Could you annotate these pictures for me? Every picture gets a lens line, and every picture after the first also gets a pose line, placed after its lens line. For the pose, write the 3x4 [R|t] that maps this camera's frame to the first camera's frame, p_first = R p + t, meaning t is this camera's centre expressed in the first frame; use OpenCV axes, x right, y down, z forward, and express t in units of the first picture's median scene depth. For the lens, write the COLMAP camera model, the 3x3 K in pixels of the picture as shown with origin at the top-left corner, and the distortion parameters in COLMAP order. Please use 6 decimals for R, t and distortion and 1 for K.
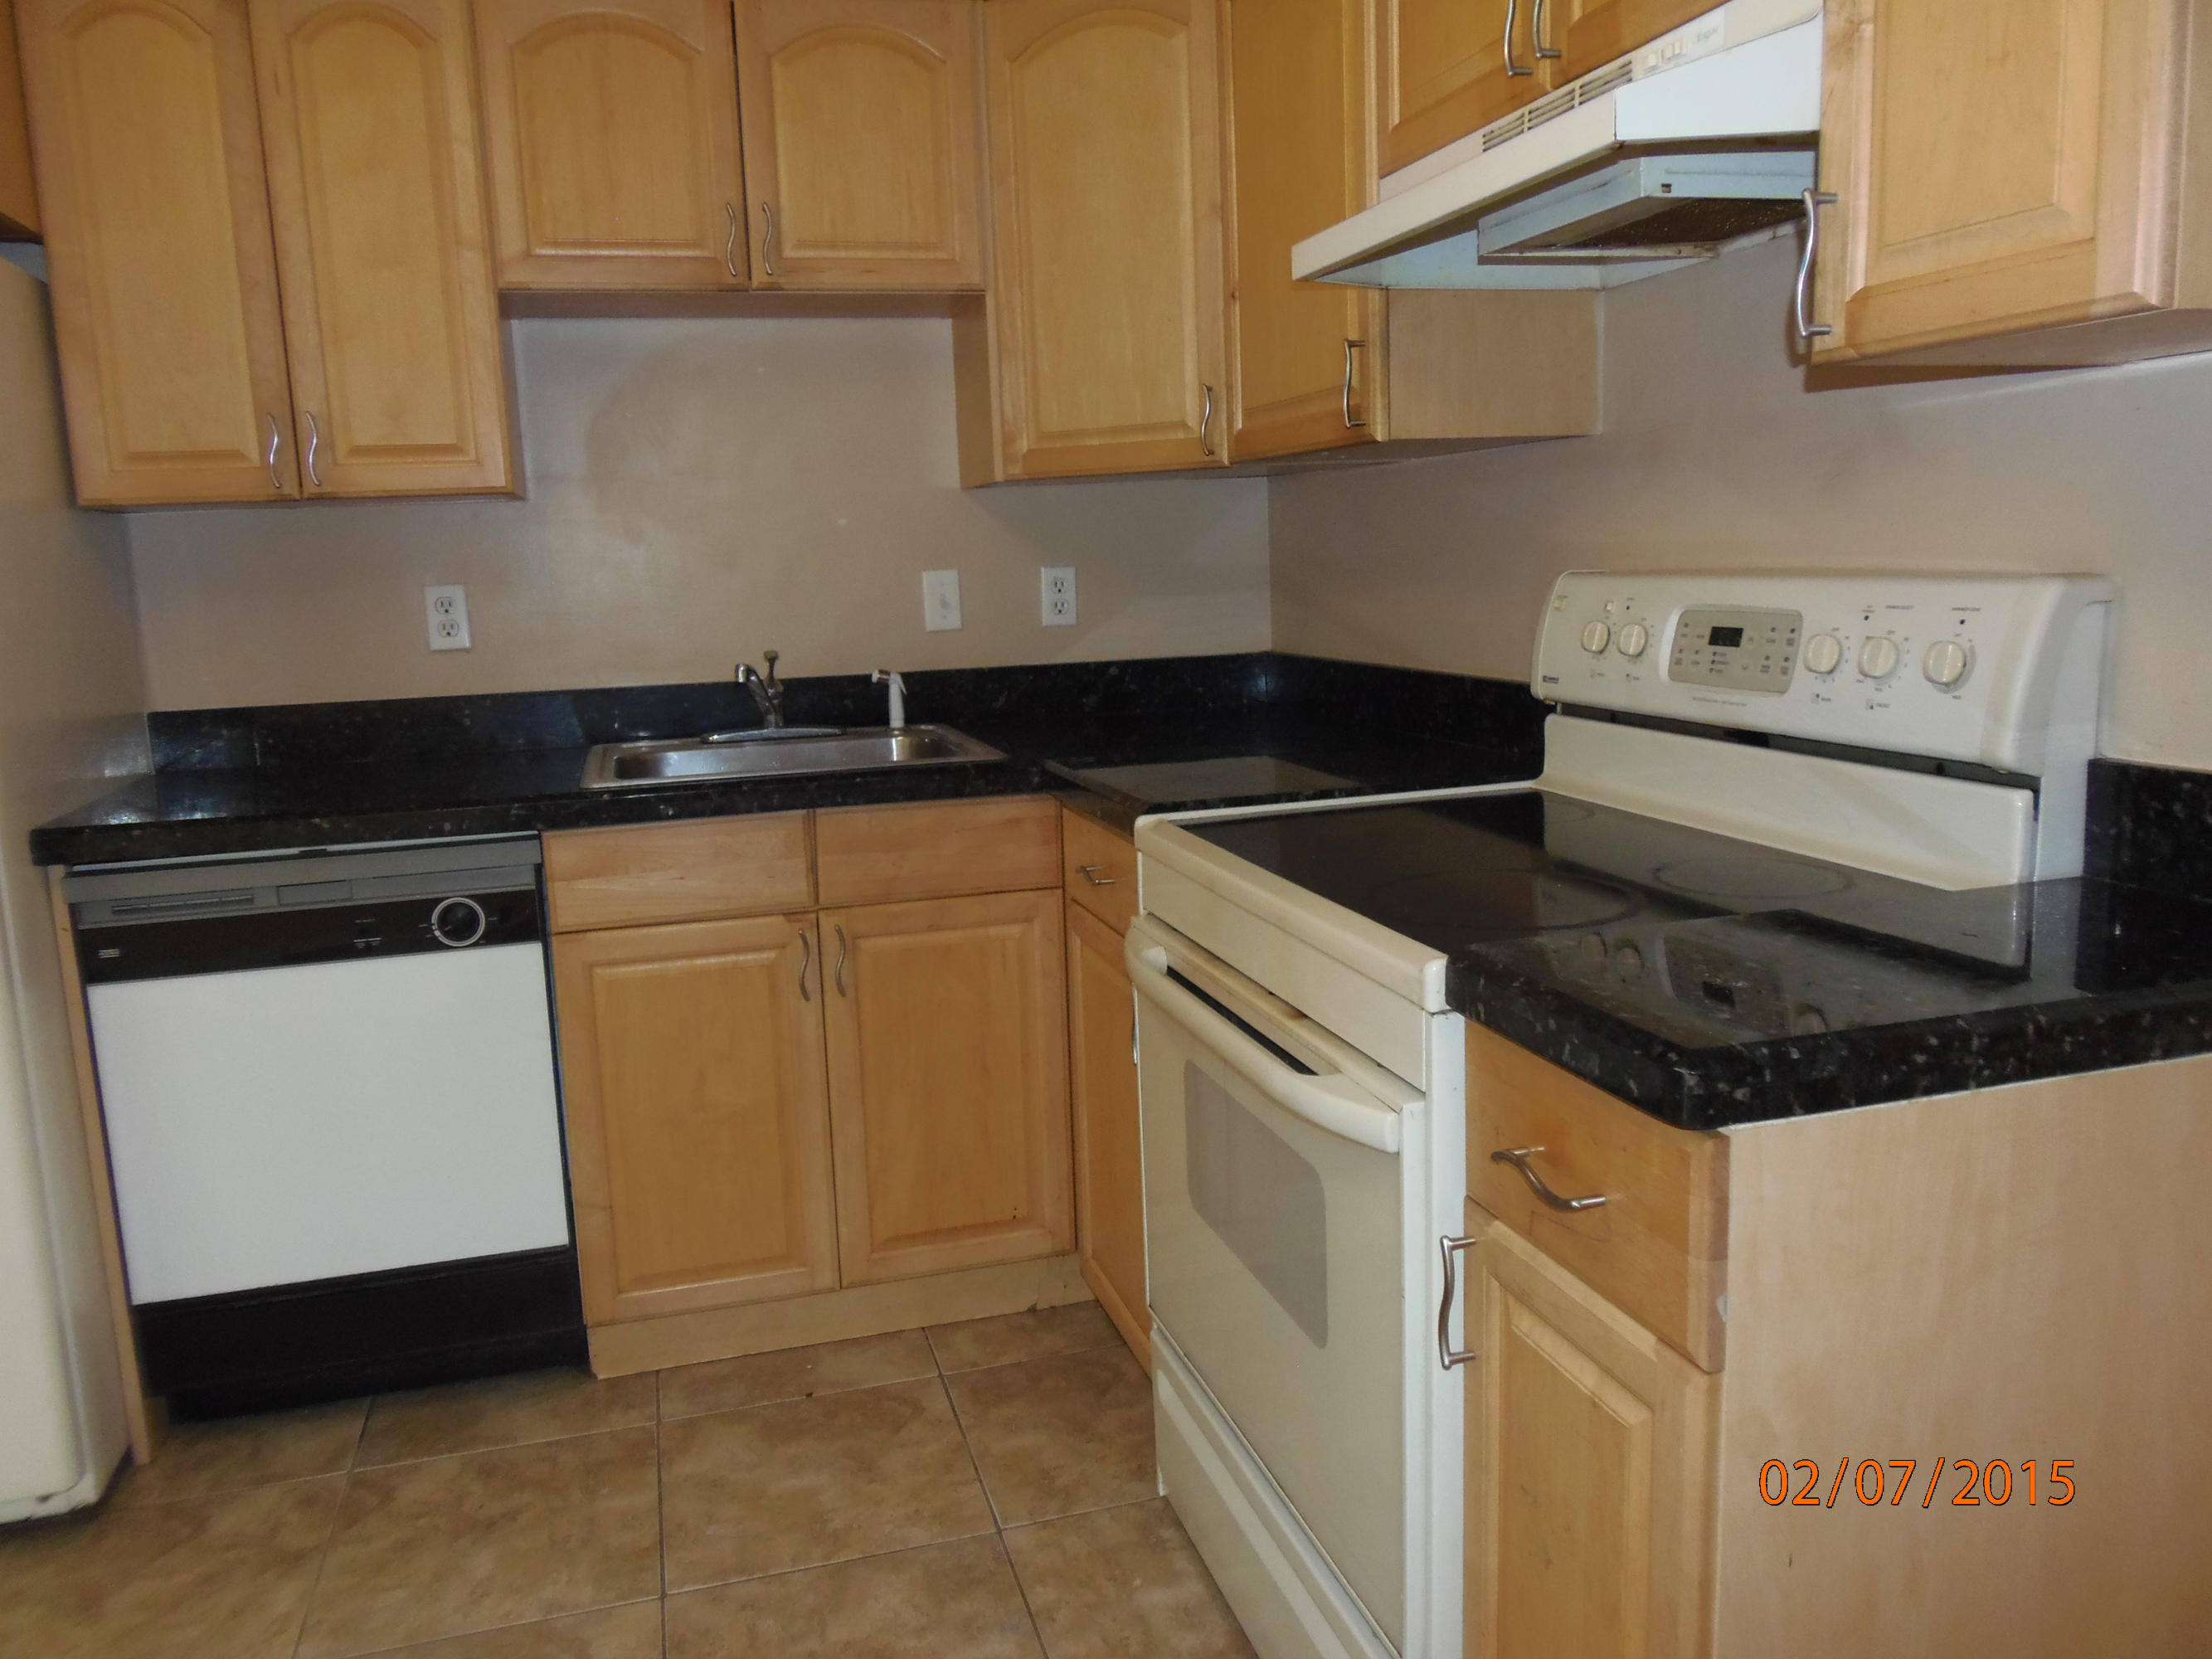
lens RADIAL K [[1613.2, 0, 1103.3], [0, 1613.2, 825.6], [0, 0, 1]] dist [-0.020415, 0.001960]
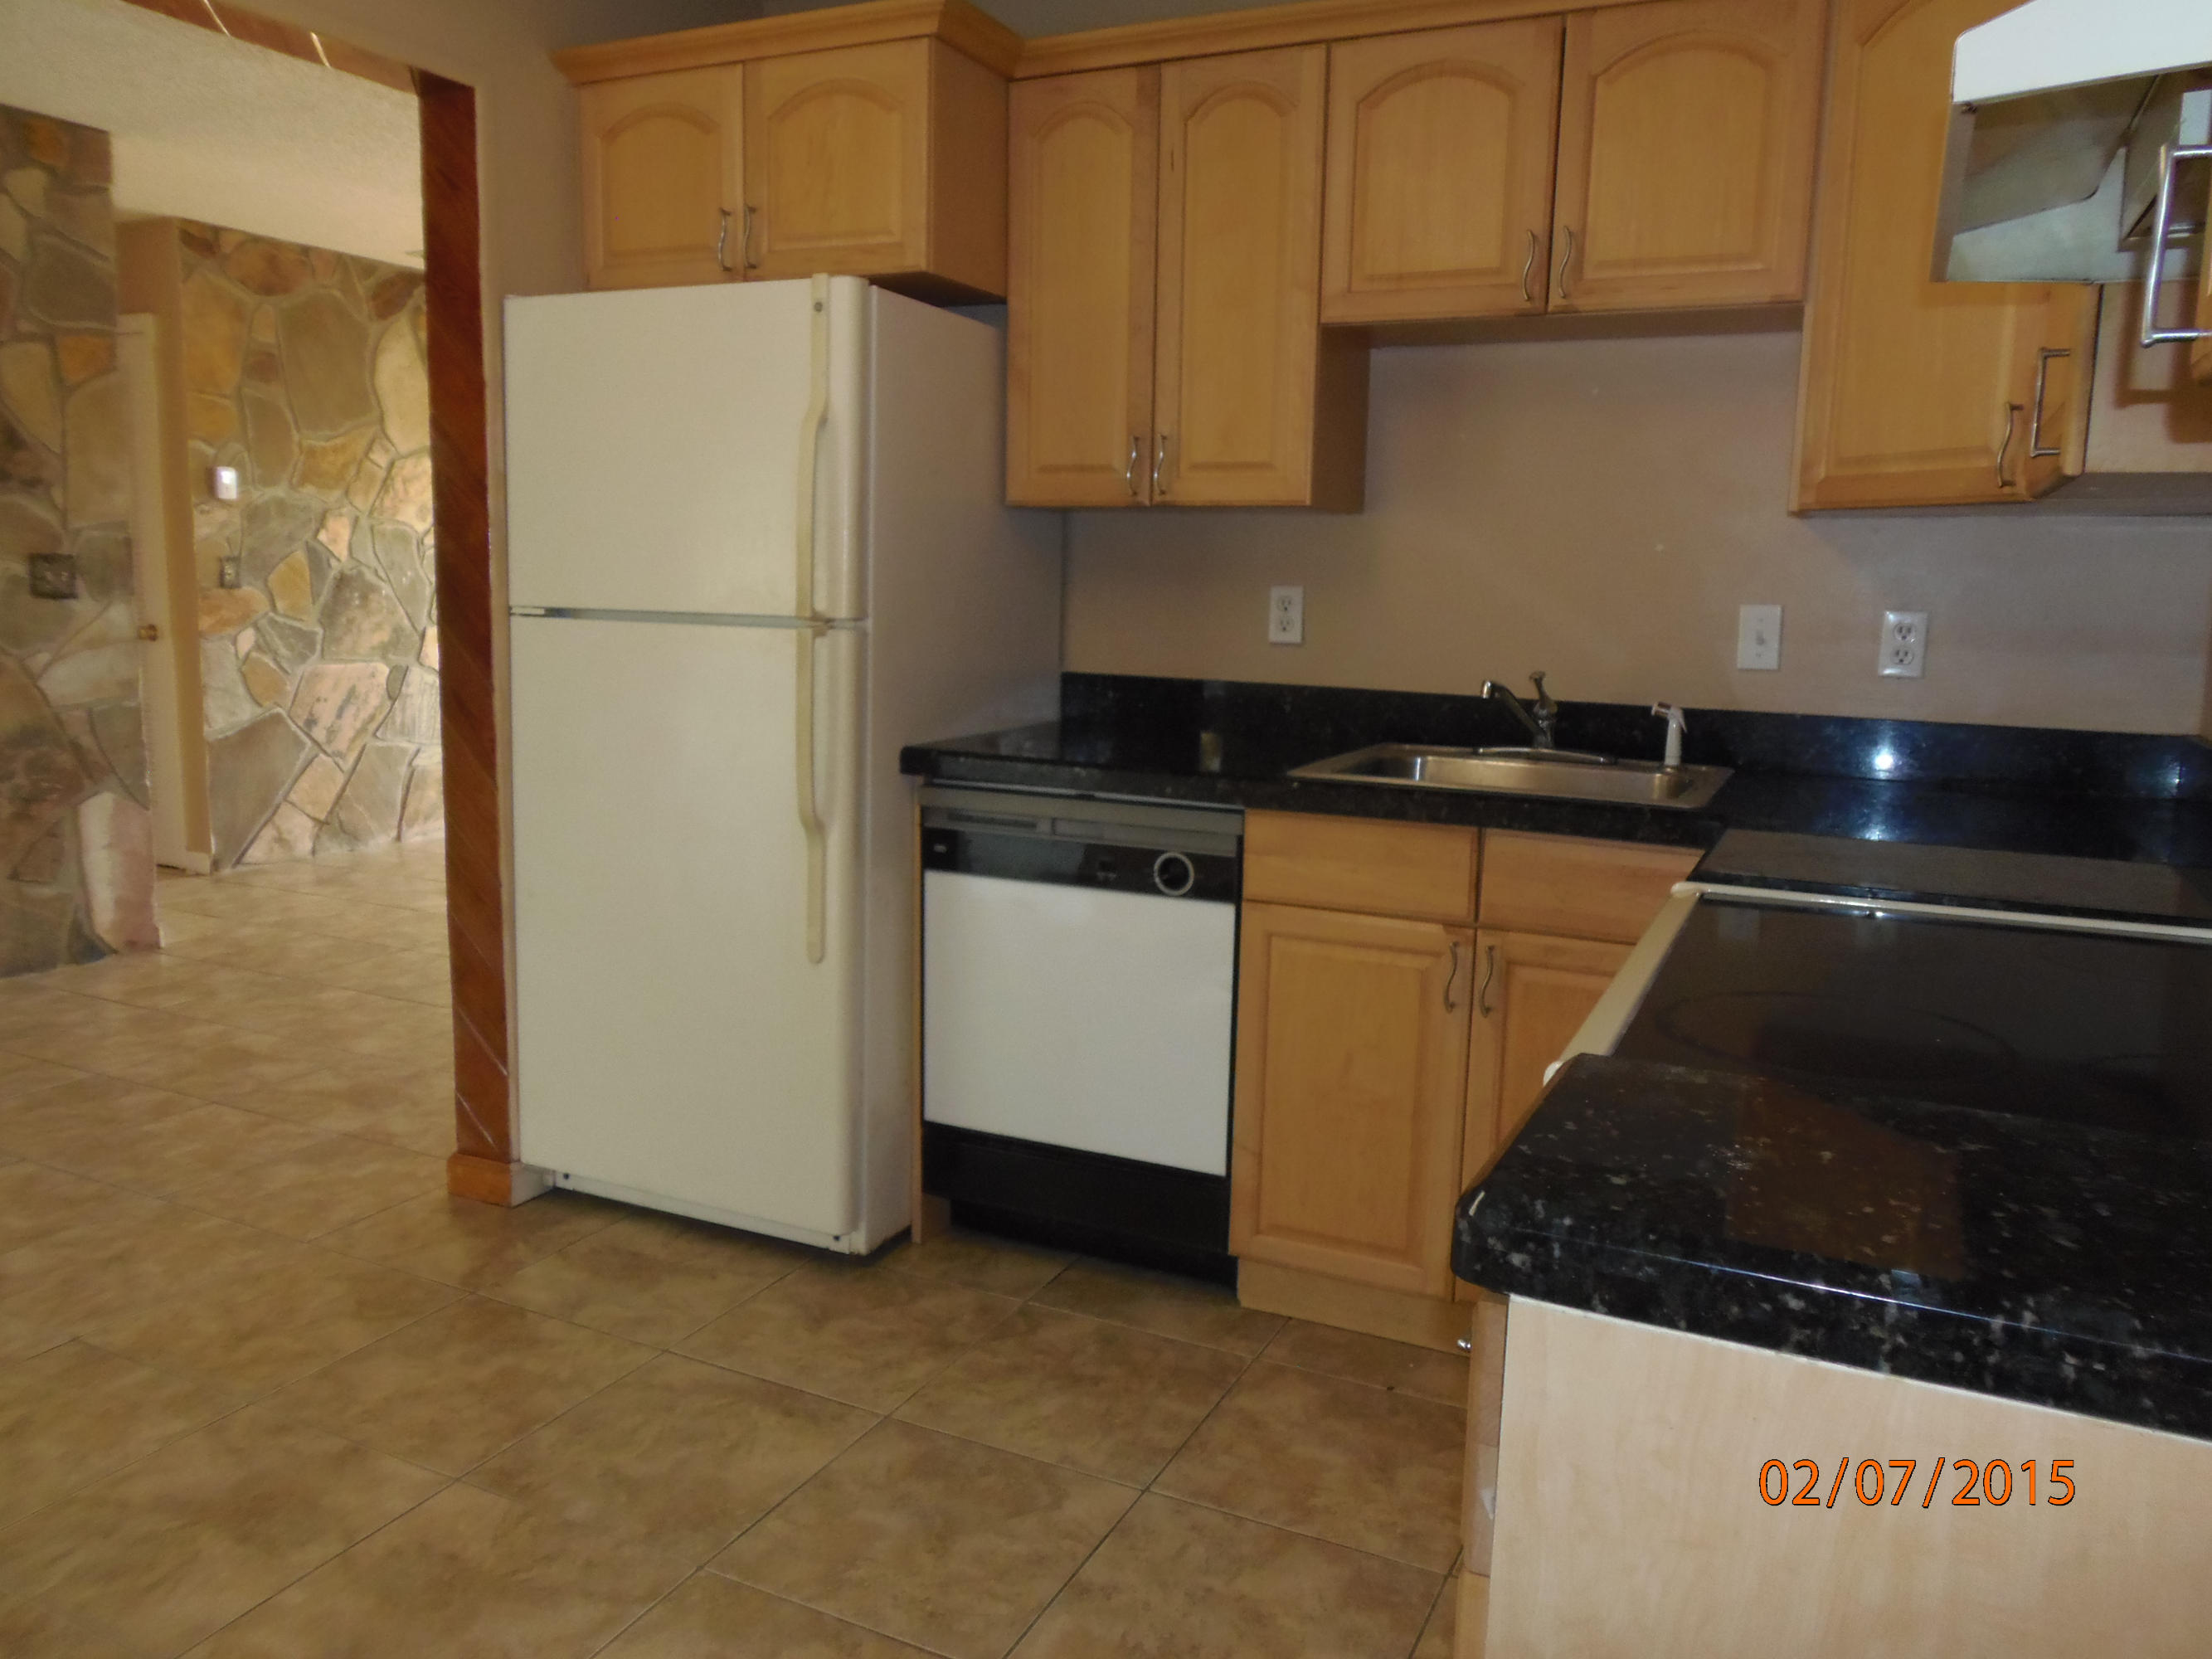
lens RADIAL K [[1610.3, 0, 1117.1], [0, 1610.3, 825.9], [0, 0, 1]] dist [-0.009125, -0.006477]
pose [[0.748993, 0.156051, -0.643940, 0.304225], [-0.160462, 0.985660, 0.052223, -0.027673], [0.642855, 0.064214, 0.763292, 0.083331]]
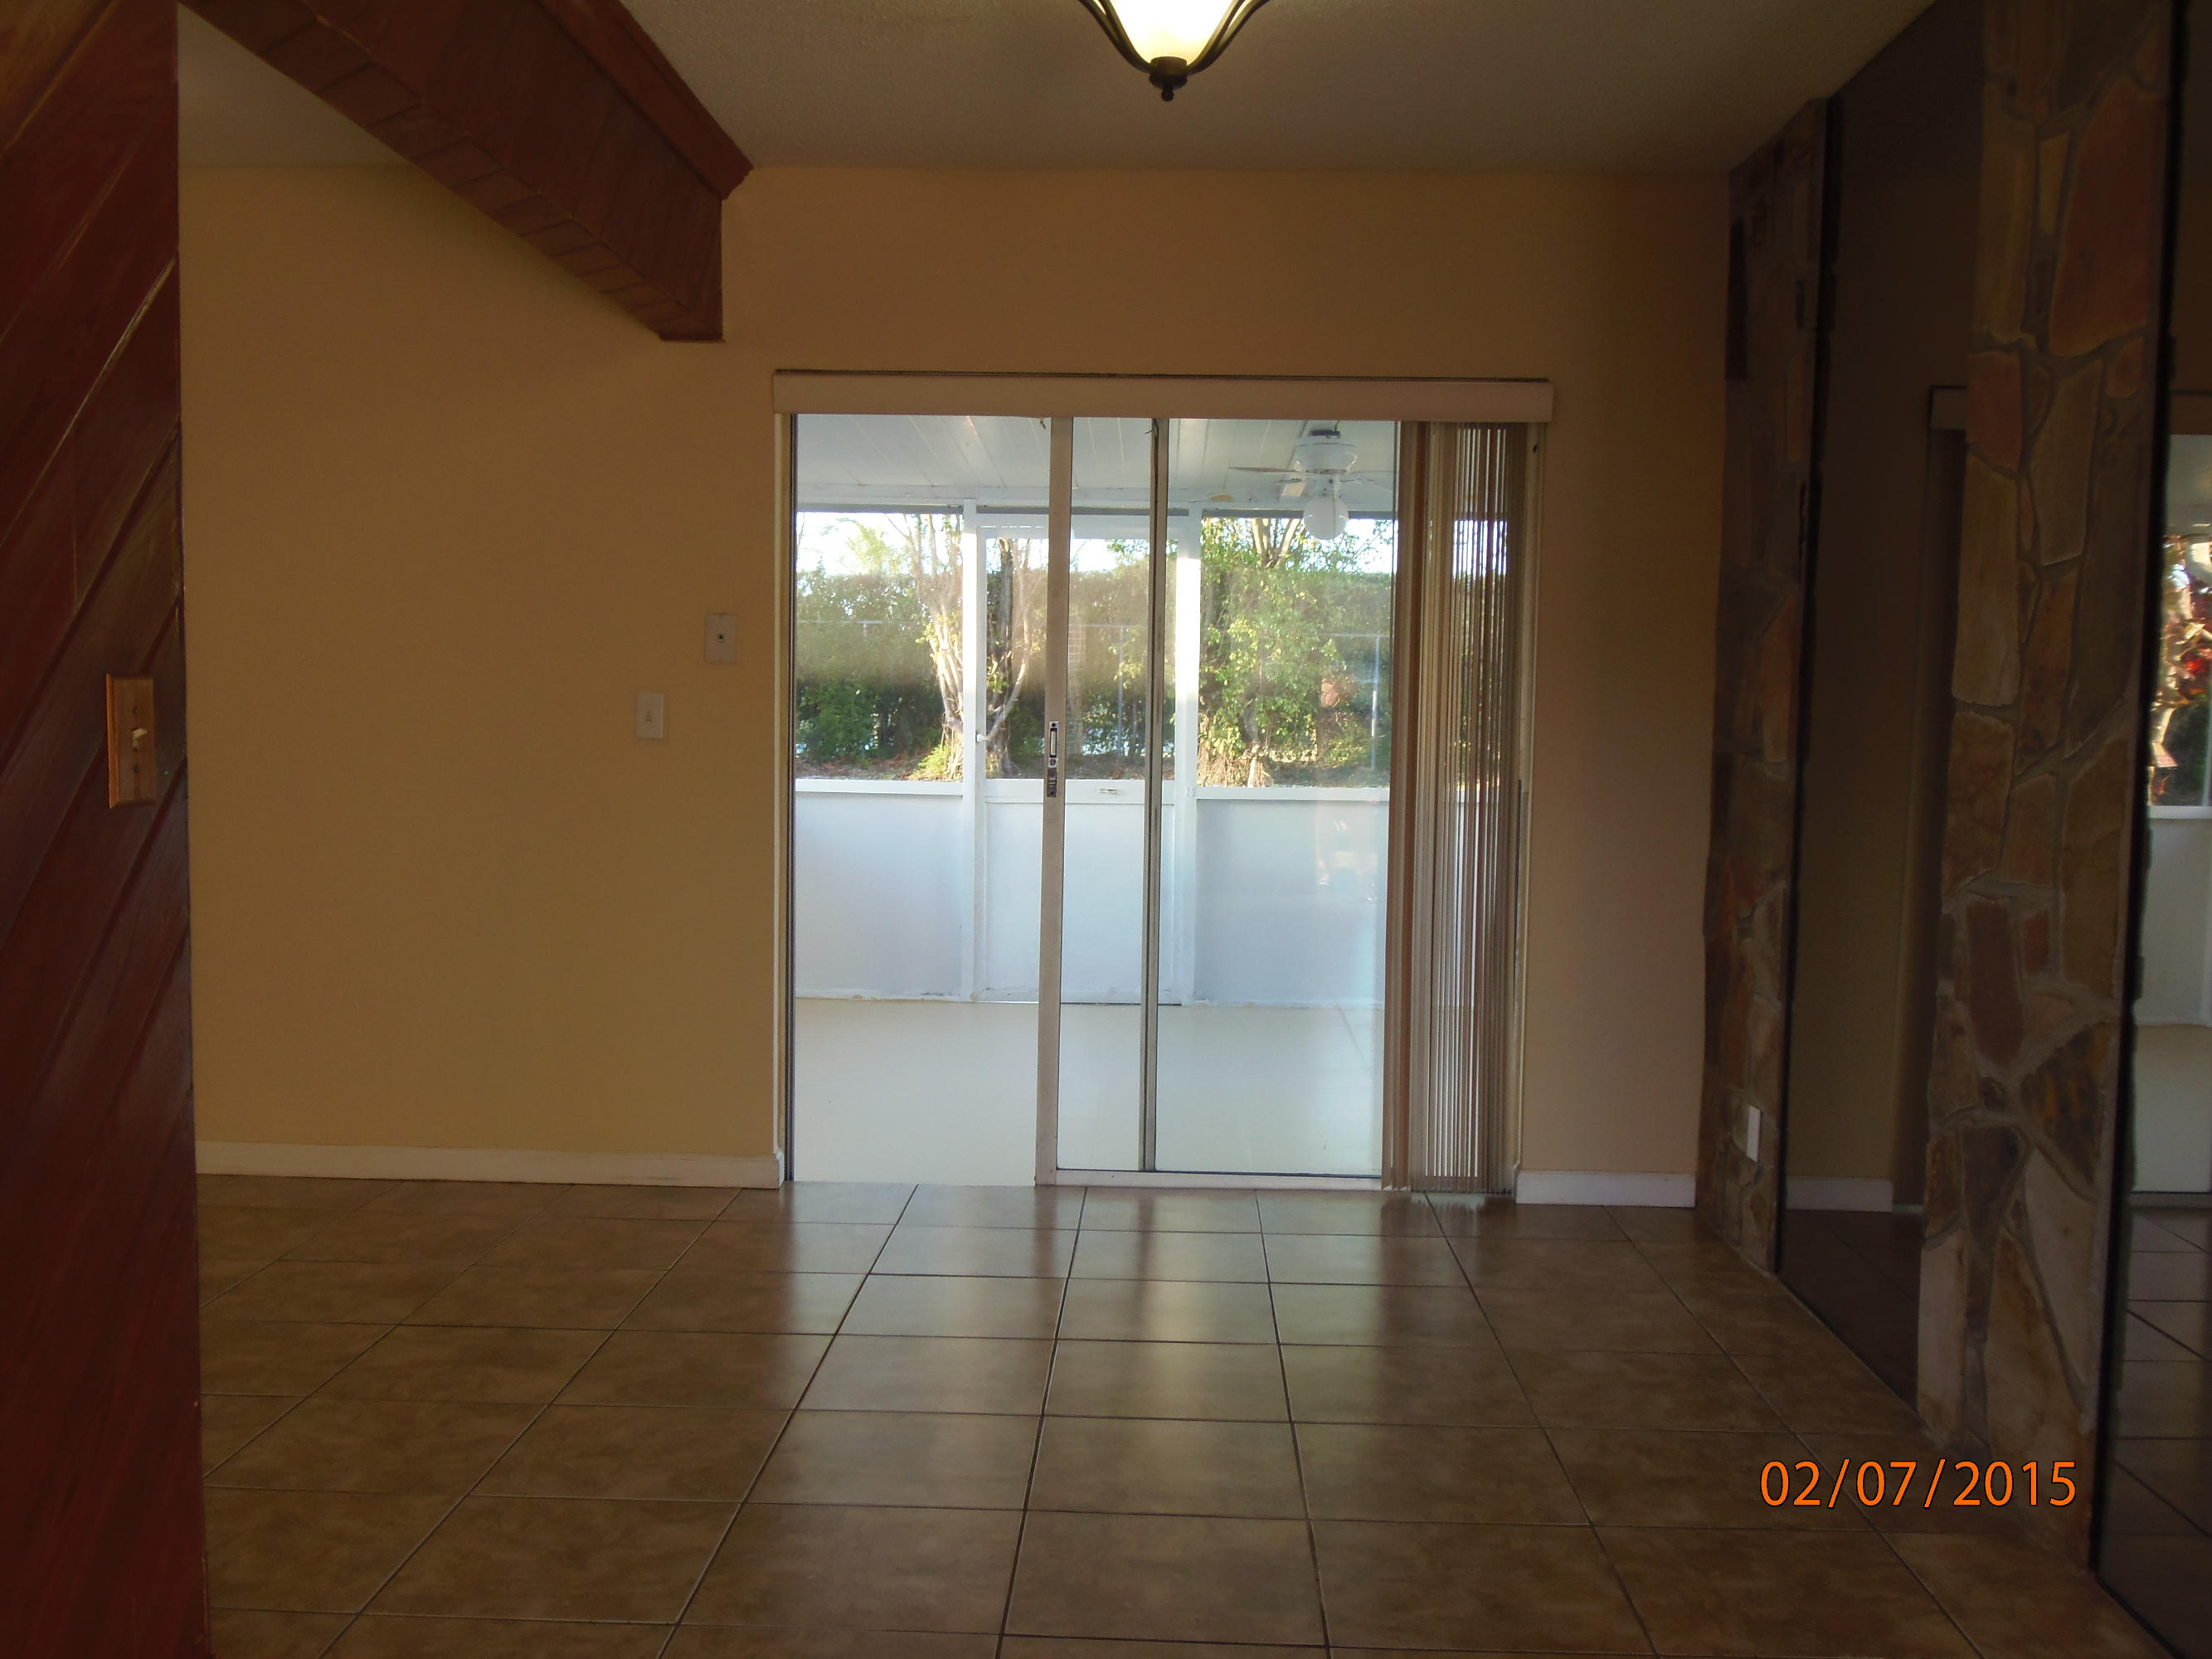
lens RADIAL K [[2073.1, 0, 1111.0], [0, 2073.1, 862.3], [0, 0, 1]] dist [-0.011046, -0.024278]
pose [[-0.953258, -0.004680, 0.302120, -1.675831], [0.067962, 0.970939, 0.229476, -0.184360], [-0.294414, 0.239283, -0.925237, 1.497692]]
